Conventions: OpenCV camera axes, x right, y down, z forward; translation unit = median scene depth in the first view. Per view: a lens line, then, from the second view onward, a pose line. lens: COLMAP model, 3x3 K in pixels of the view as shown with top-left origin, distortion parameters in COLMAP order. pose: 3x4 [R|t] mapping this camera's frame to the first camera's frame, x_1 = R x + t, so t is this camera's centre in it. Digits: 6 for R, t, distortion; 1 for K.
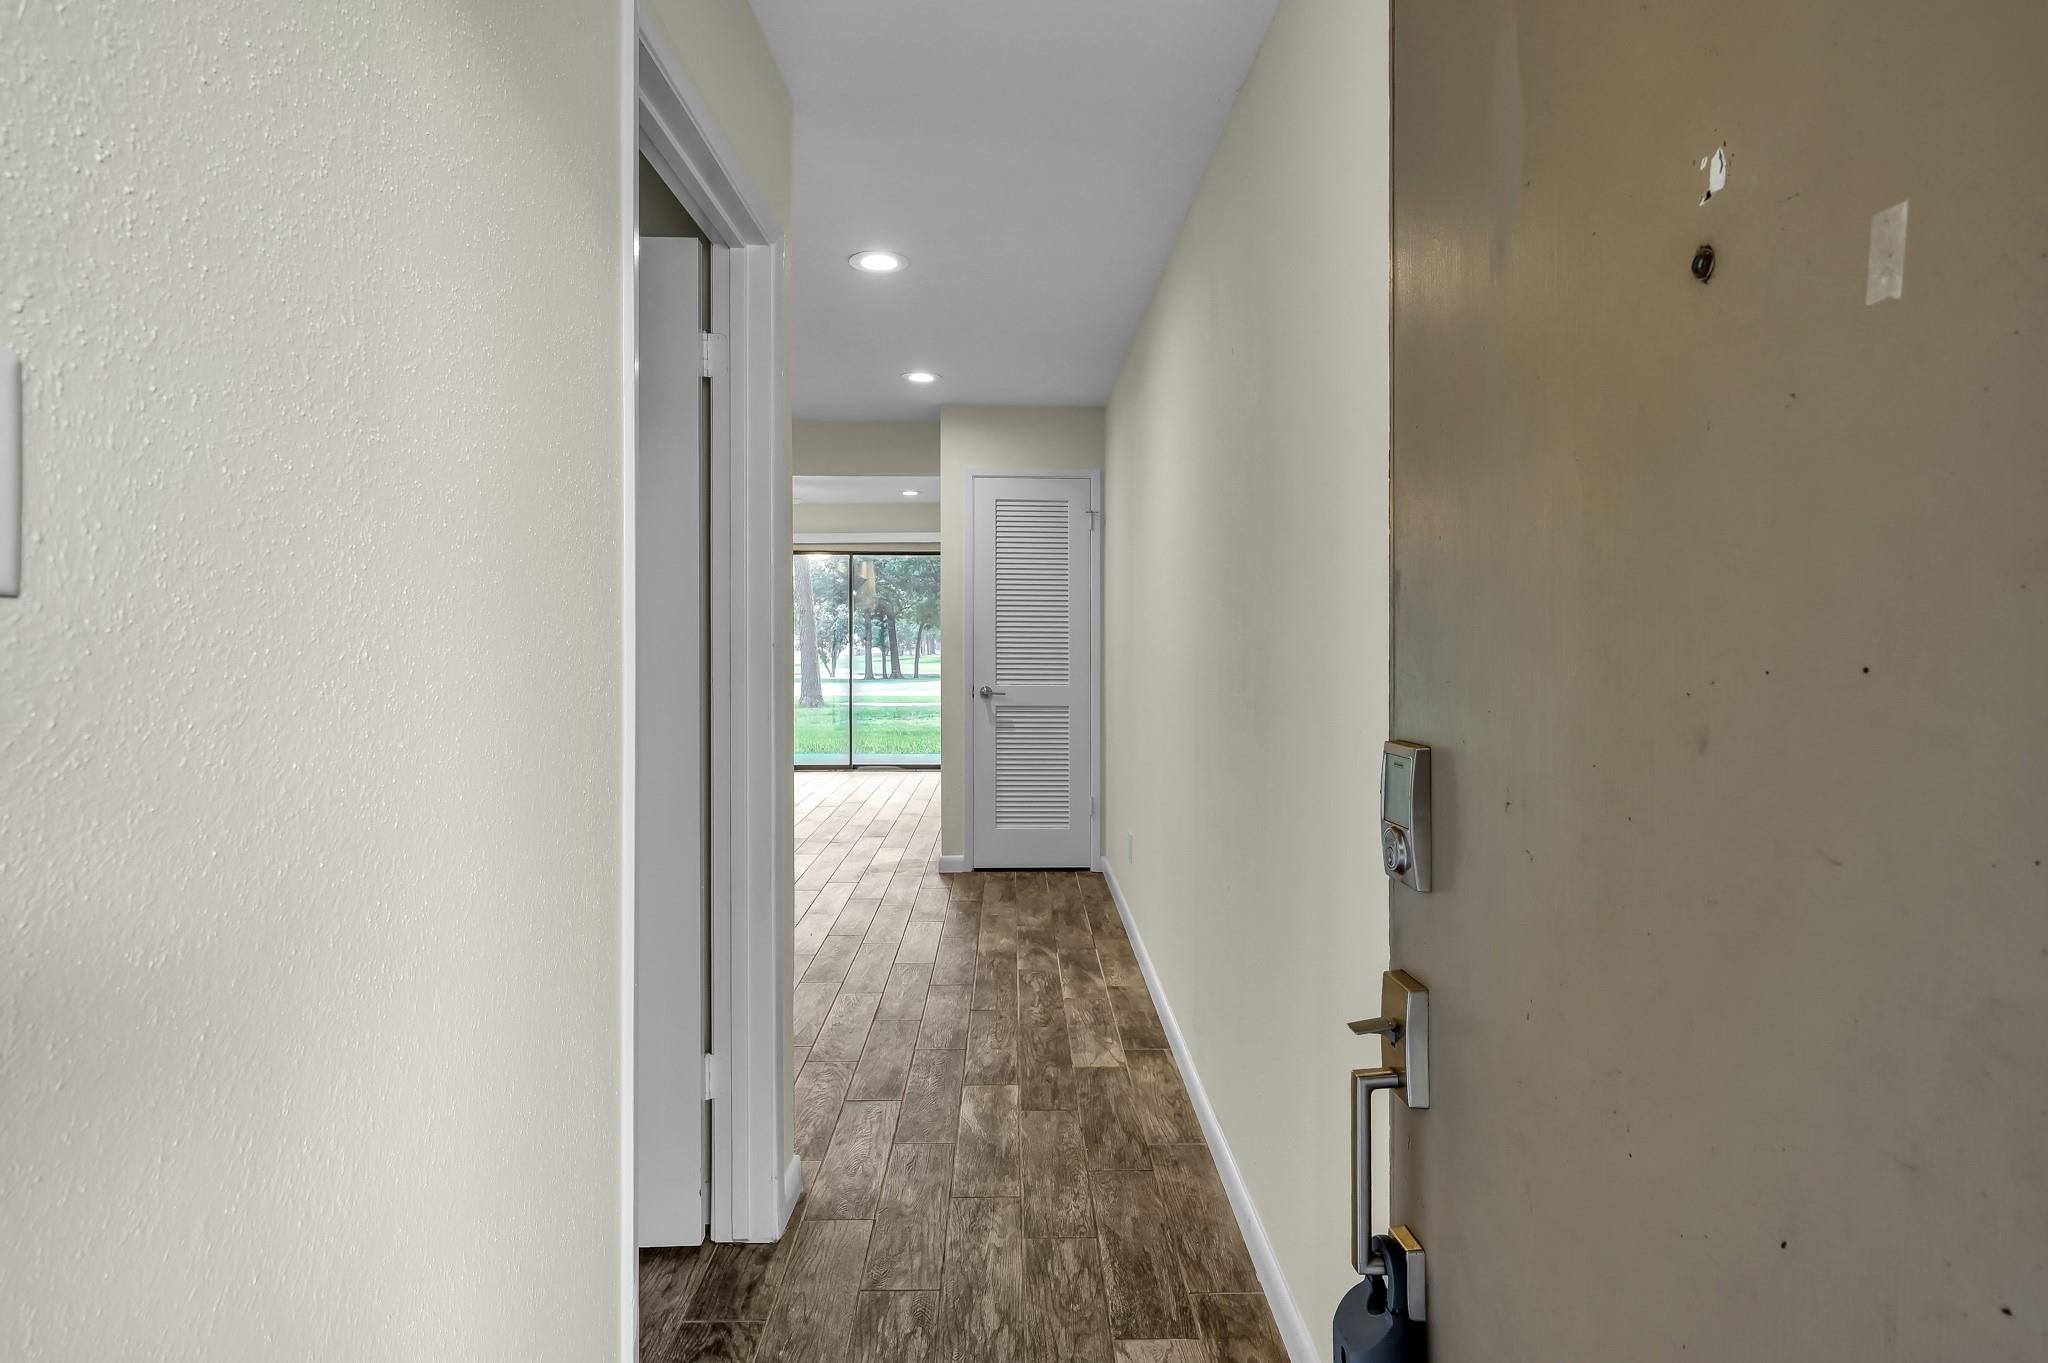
lens RADIAL K [[1079.6, 0, 1027.7], [0, 1079.6, 684.9], [0, 0, 1]] dist [0.004327, -0.000730]
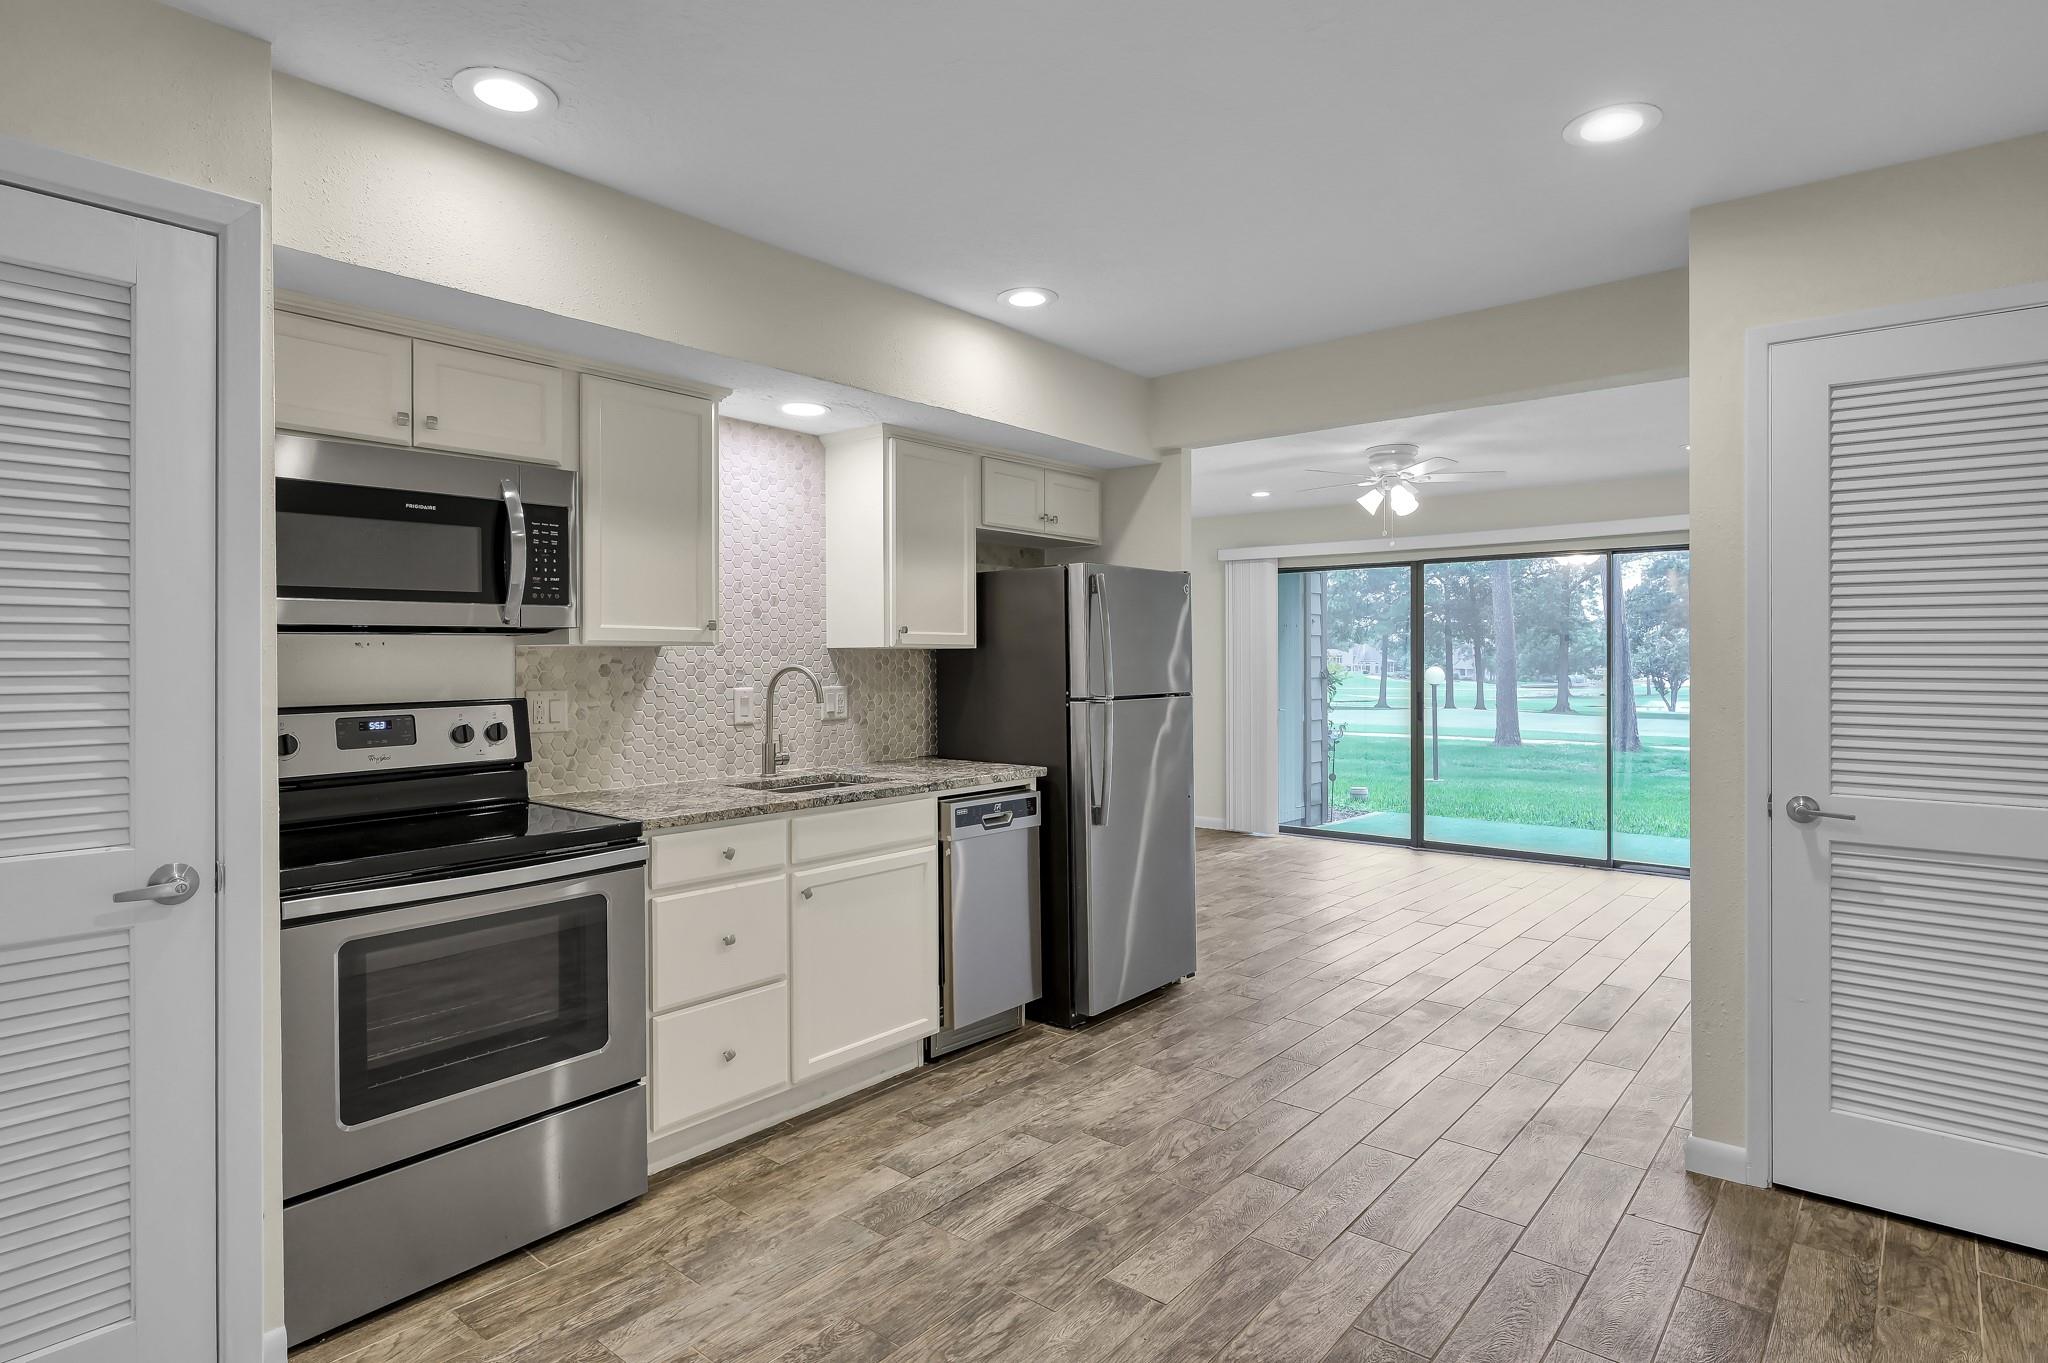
lens RADIAL K [[1079.6, 0, 1050.0], [0, 1079.6, 669.5], [0, 0, 1]] dist [0.004327, -0.000730]
pose [[0.761821, 0.003063, -0.647780, 0.020924], [-0.028652, 0.999169, -0.028972, -0.041209], [0.647154, 0.040632, 0.761276, 0.607705]]
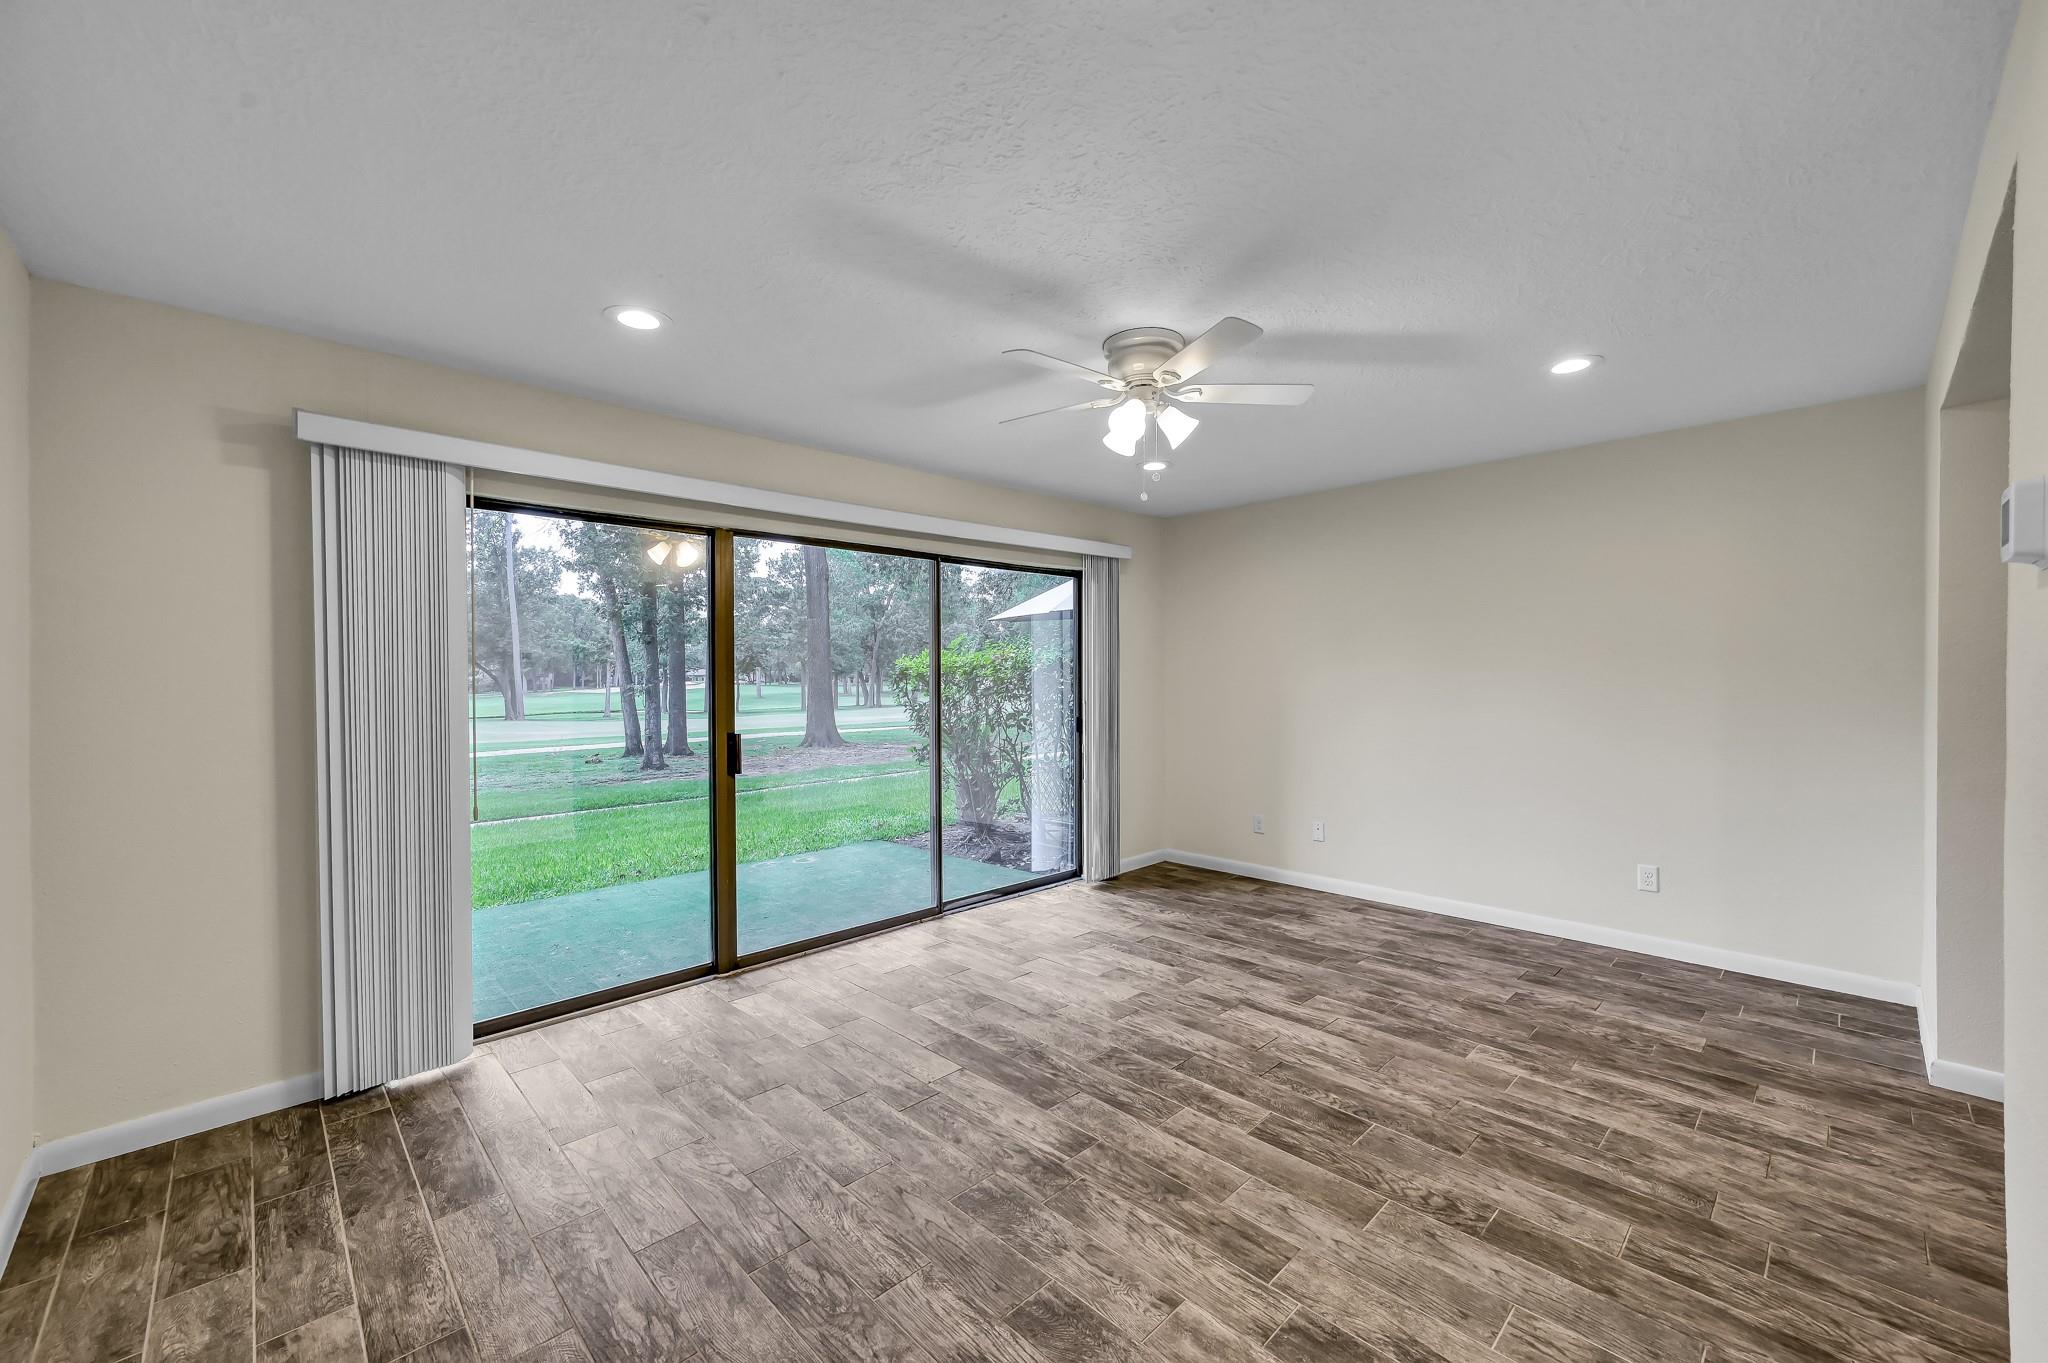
lens RADIAL K [[812.0, 0, 1030.5], [0, 812.0, 694.5], [0, 0, 1]] dist [0.000226, -0.000124]
pose [[0.731468, -0.023134, 0.681483, -1.082375], [0.040524, 0.999133, -0.009580, -0.095255], [-0.680670, 0.034624, 0.731771, 1.556290]]
